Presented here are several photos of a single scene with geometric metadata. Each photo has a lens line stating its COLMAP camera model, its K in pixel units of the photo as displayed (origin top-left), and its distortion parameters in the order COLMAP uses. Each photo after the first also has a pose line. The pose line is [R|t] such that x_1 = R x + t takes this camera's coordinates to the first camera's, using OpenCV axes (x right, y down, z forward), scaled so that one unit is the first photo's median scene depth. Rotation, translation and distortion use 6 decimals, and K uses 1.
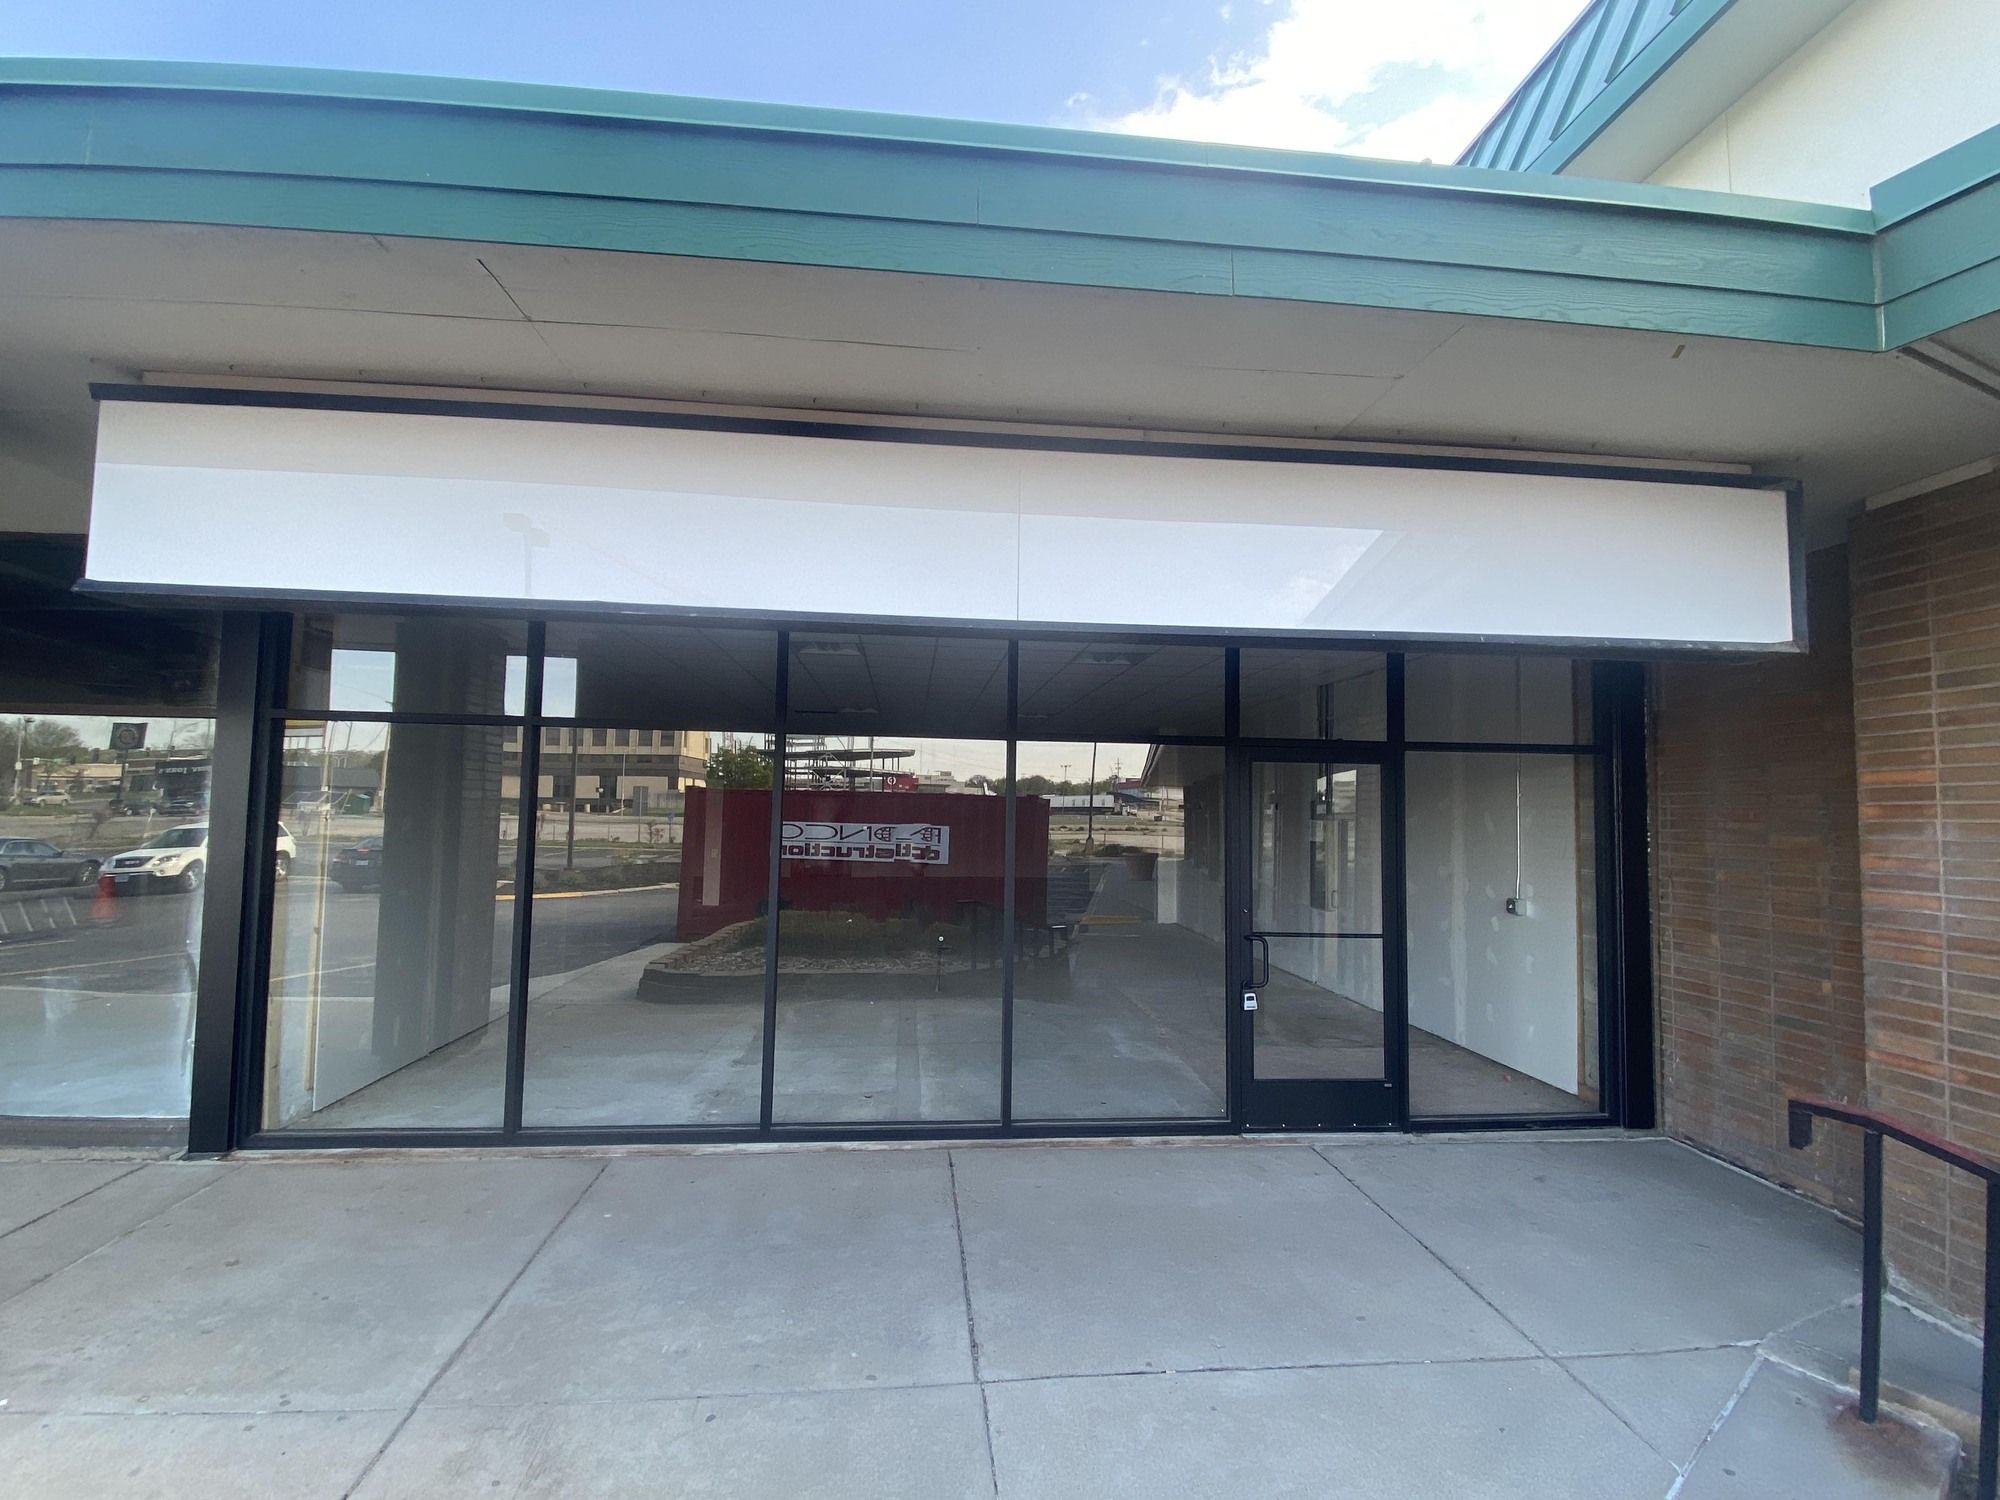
lens RADIAL K [[917.6, 0, 1010.5], [0, 917.6, 738.2], [0, 0, 1]] dist [-0.008807, -0.004637]
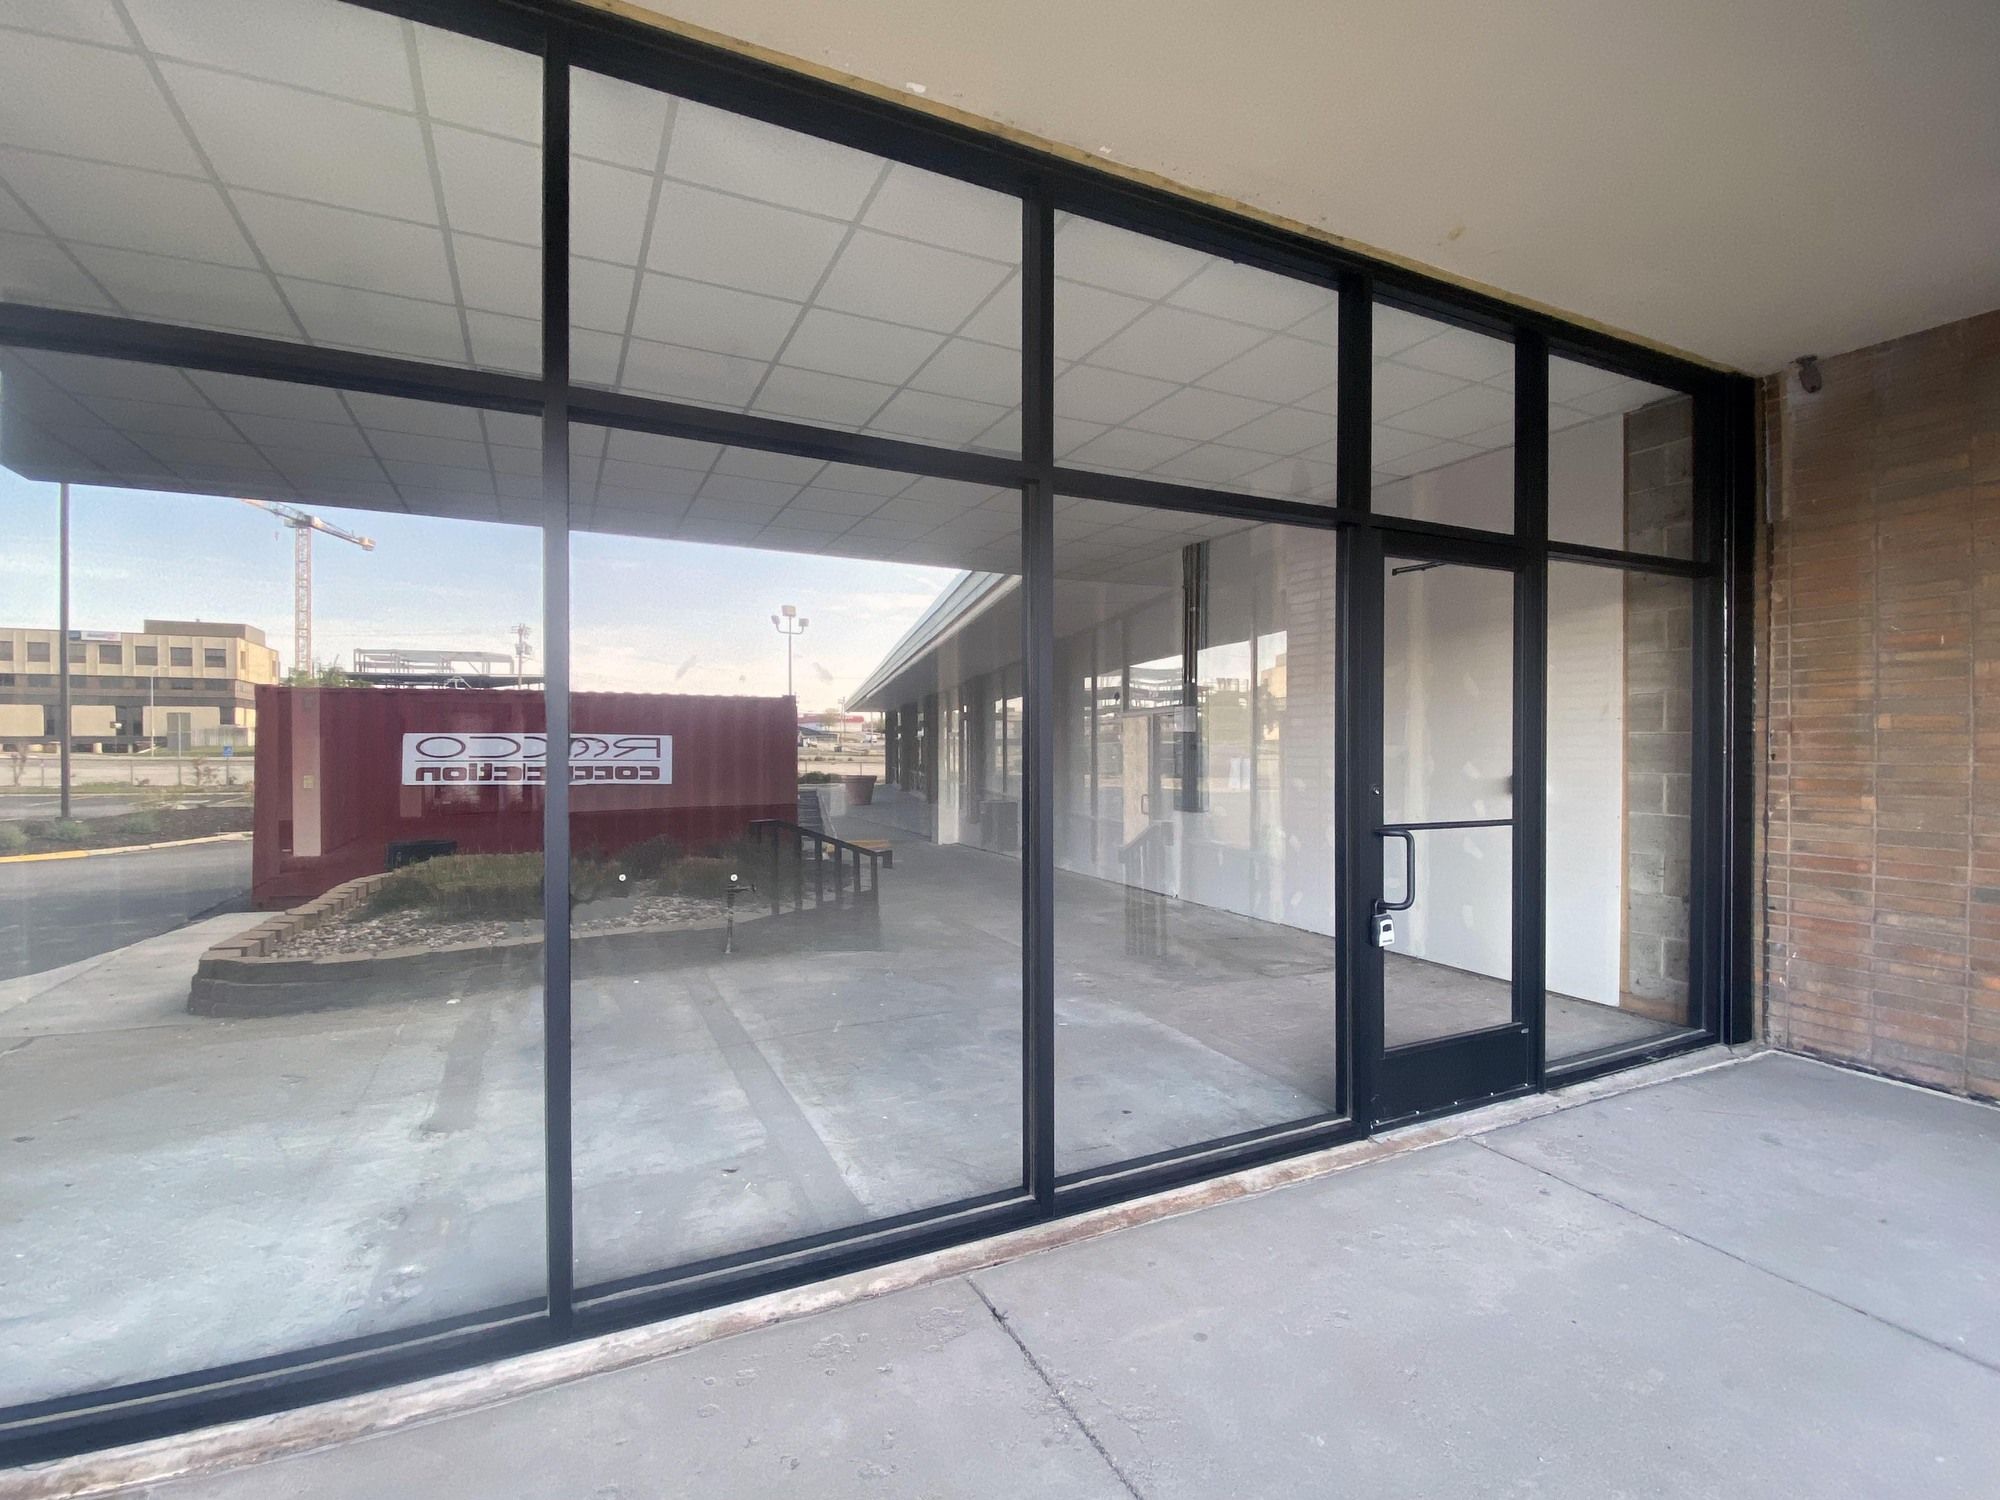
lens RADIAL K [[917.6, 0, 995.4], [0, 917.6, 751.6], [0, 0, 1]] dist [-0.008807, -0.004637]
pose [[0.939830, -0.023561, 0.340829, -0.195667], [-0.007189, 0.996035, 0.088675, 0.105092], [-0.341567, -0.085790, 0.935934, 0.491990]]
